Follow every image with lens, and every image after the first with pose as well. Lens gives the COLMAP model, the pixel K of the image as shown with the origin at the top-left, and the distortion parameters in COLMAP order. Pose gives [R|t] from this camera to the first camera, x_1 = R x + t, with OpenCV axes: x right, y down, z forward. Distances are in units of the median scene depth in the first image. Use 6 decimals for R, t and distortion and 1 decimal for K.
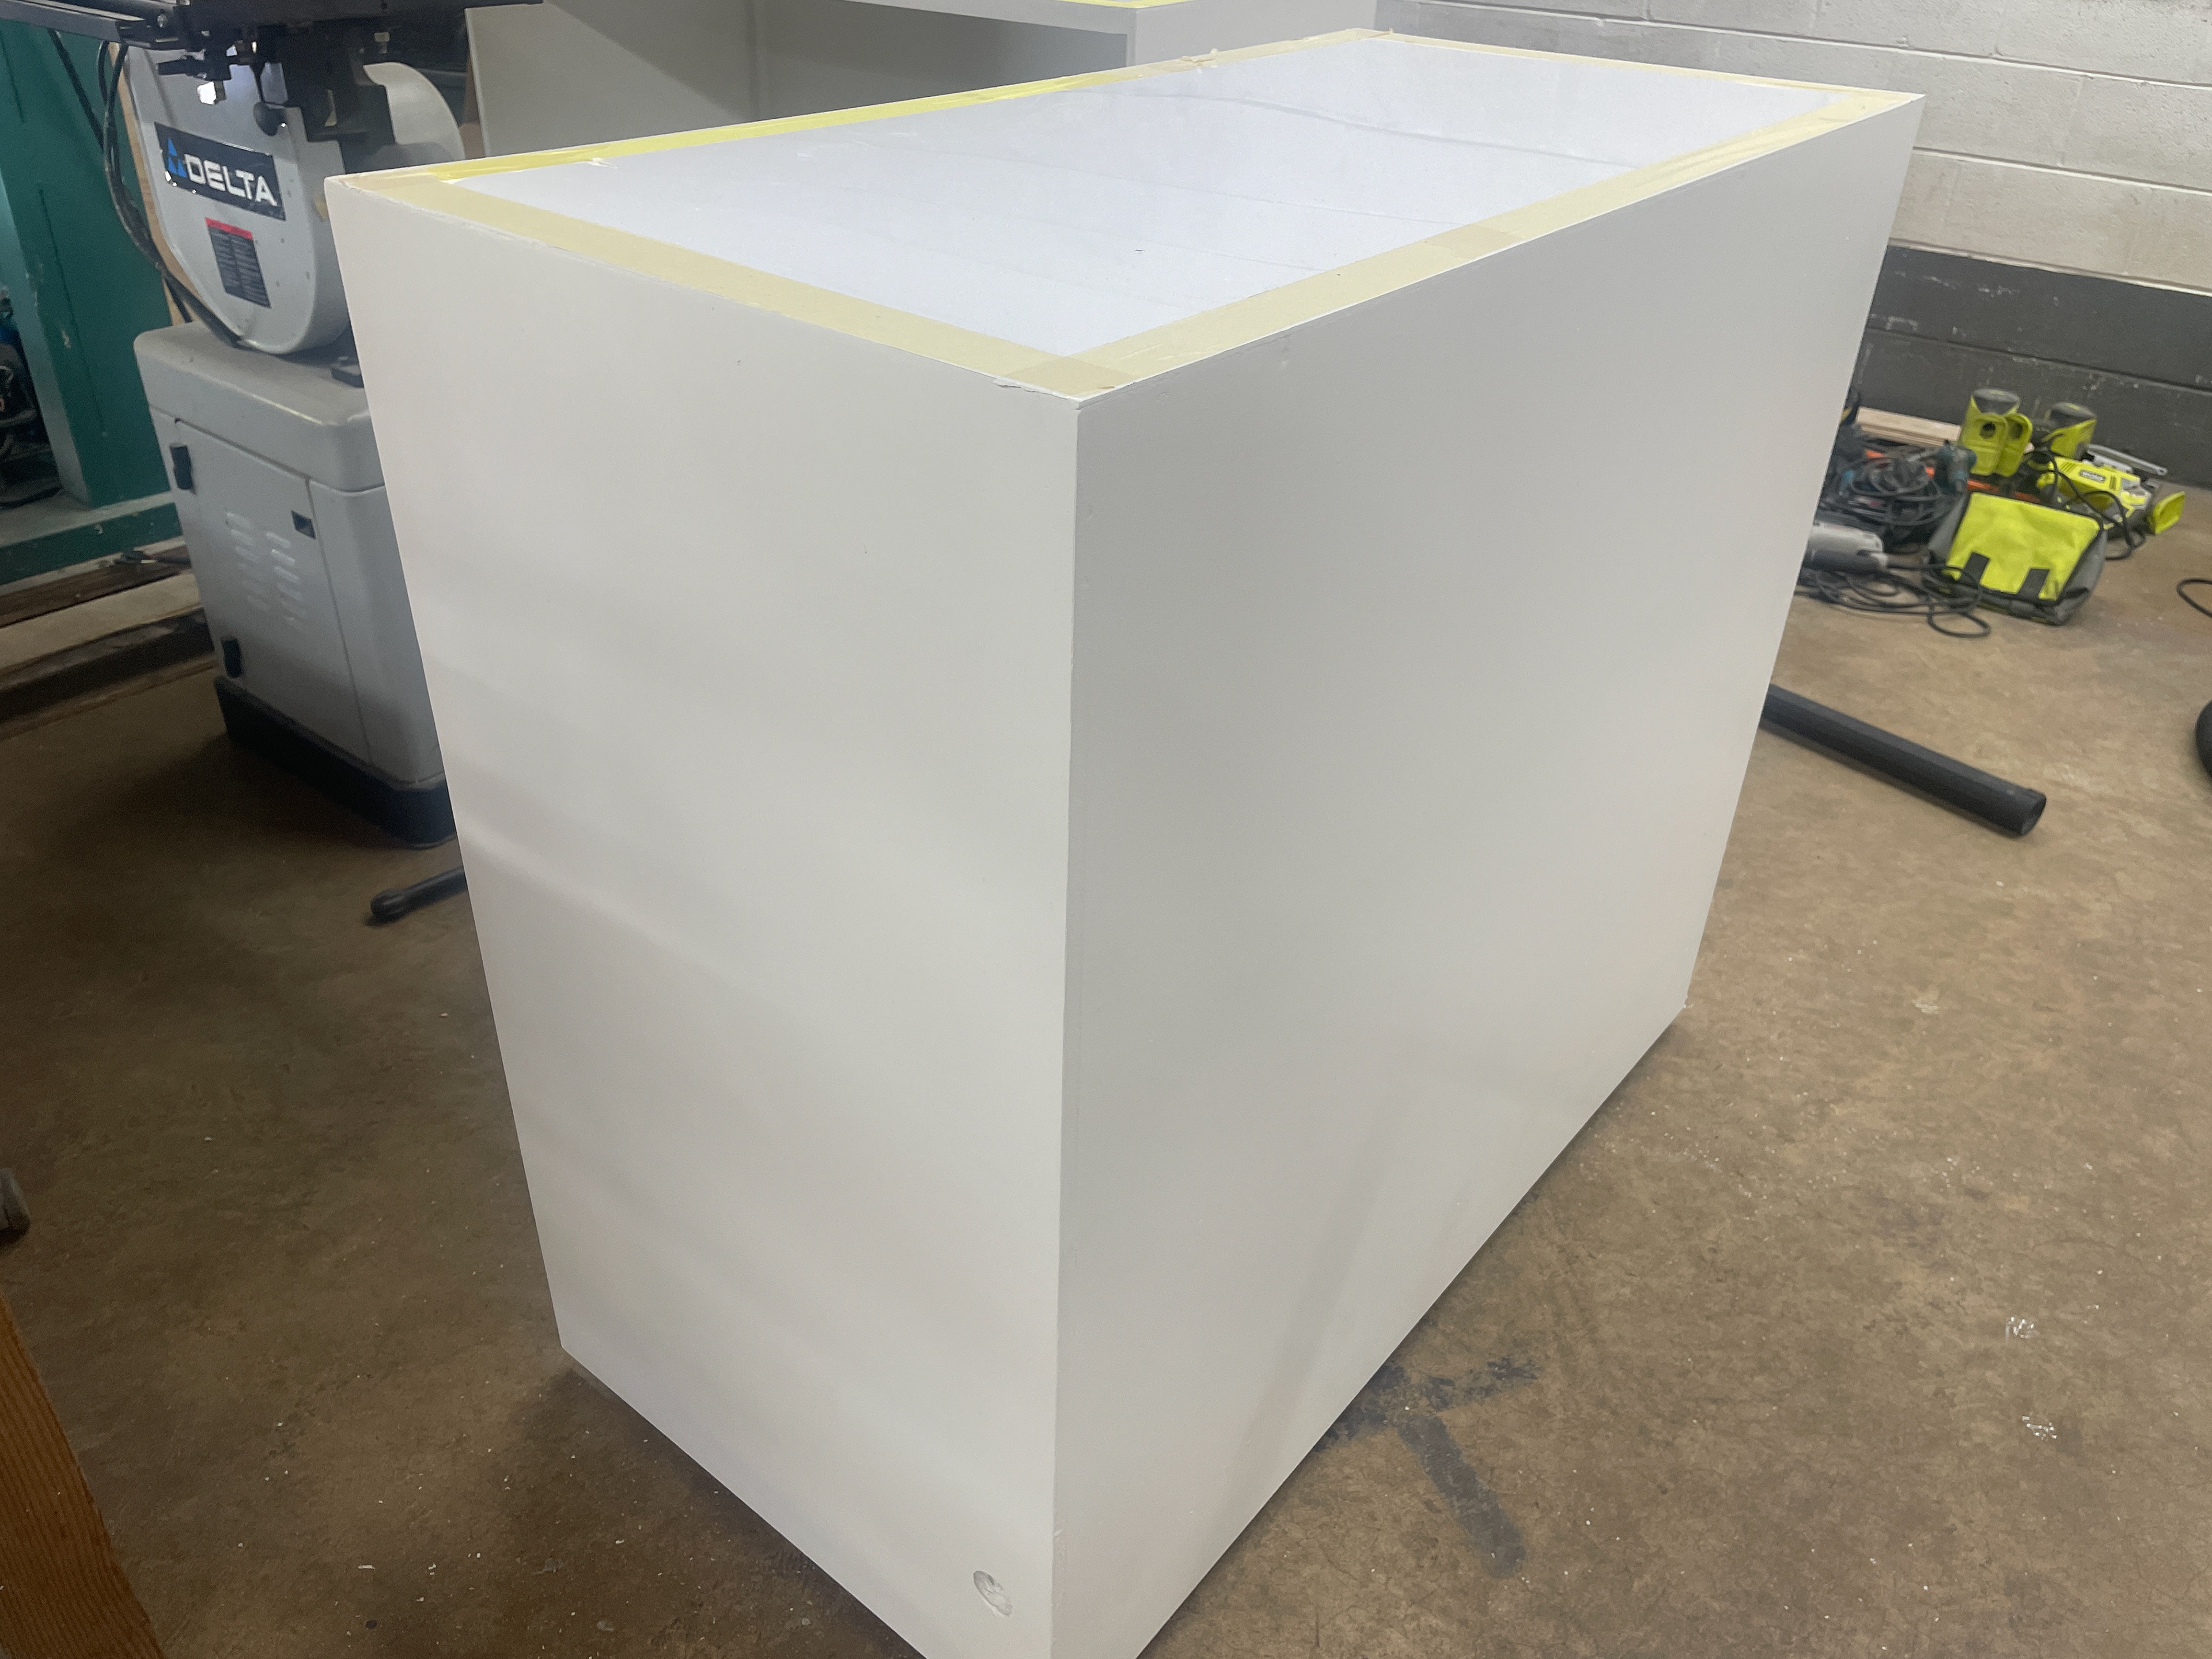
lens RADIAL K [[1665.6, 0, 1094.6], [0, 1665.6, 835.0], [0, 0, 1]] dist [0.089836, -0.121934]
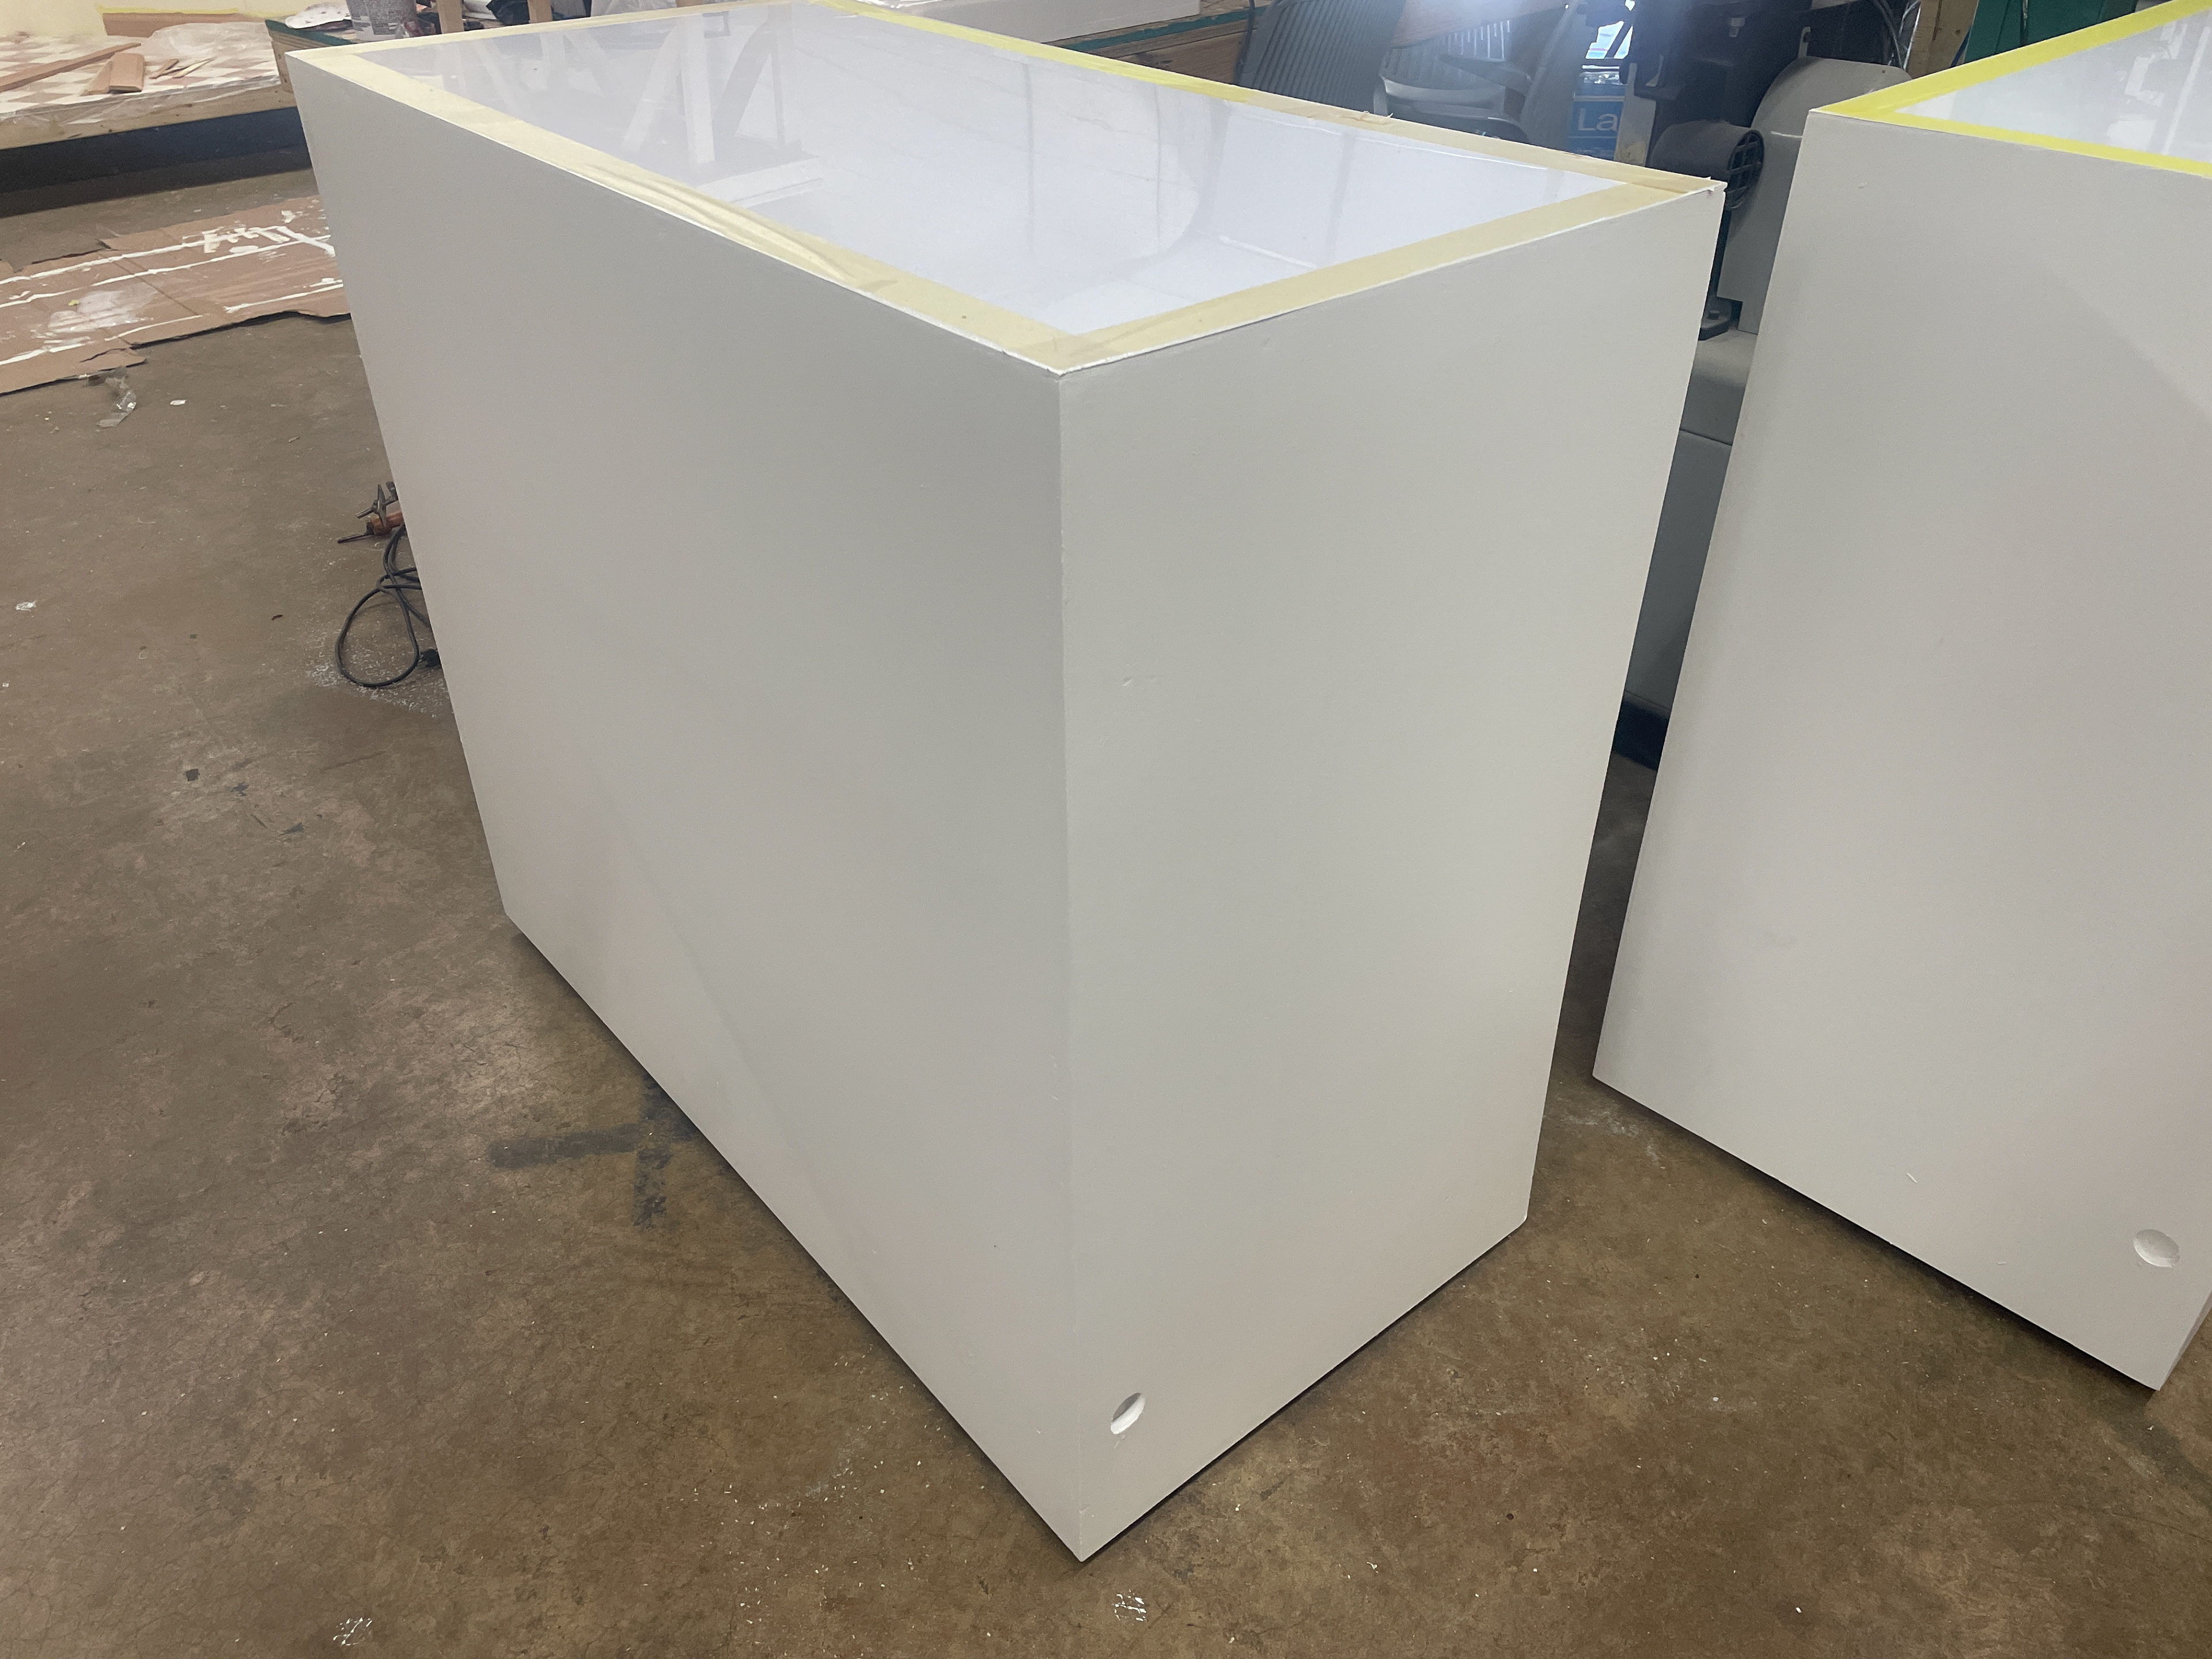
lens RADIAL K [[1665.6, 0, 1094.6], [0, 1665.6, 835.0], [0, 0, 1]] dist [0.089836, -0.121934]
pose [[-0.201631, 0.530875, -0.823114, 0.986105], [-0.517465, 0.655781, 0.549710, -0.618821], [0.831610, 0.536771, 0.142483, 0.964906]]
